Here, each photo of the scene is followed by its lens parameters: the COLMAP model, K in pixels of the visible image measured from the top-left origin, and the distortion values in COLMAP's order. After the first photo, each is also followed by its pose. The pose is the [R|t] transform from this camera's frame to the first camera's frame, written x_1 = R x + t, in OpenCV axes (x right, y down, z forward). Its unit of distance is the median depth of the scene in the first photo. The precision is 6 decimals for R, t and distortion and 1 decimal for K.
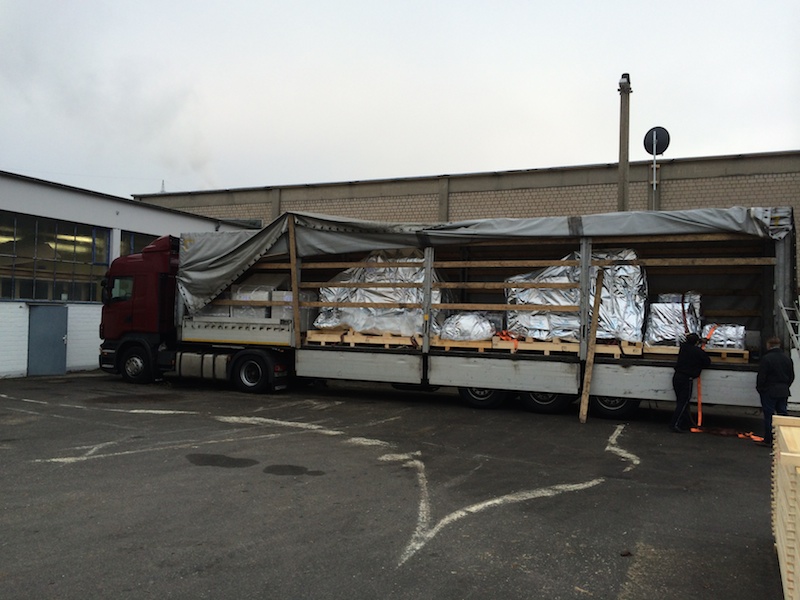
lens RADIAL K [[682.5, 0, 400.0], [0, 682.5, 300.0], [0, 0, 1]] dist [0.013144, 0.006079]
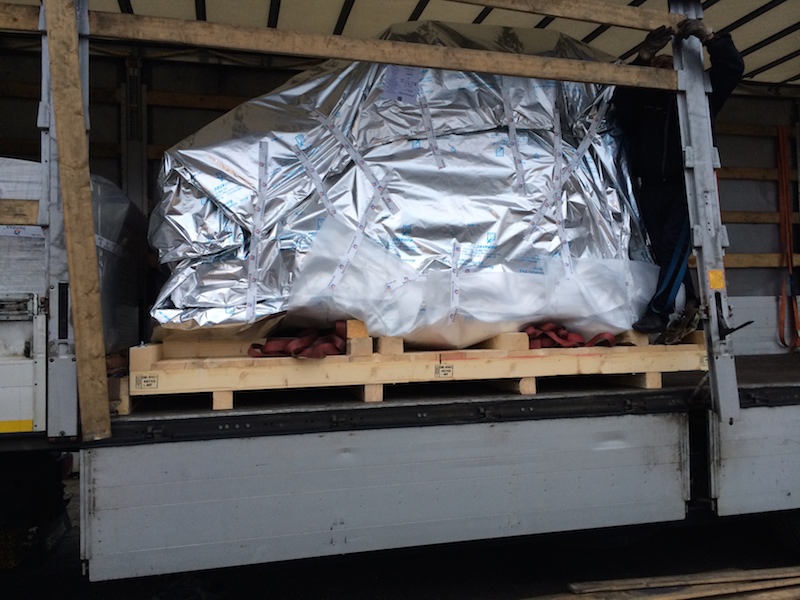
lens RADIAL K [[682.5, 0, 400.0], [0, 682.5, 300.0], [0, 0, 1]] dist [0.013144, 0.006079]
pose [[0.800878, -0.028557, 0.598147, -0.205743], [0.023805, 0.999591, 0.015848, 0.031127], [-0.598355, 0.001546, 0.801230, 0.833112]]
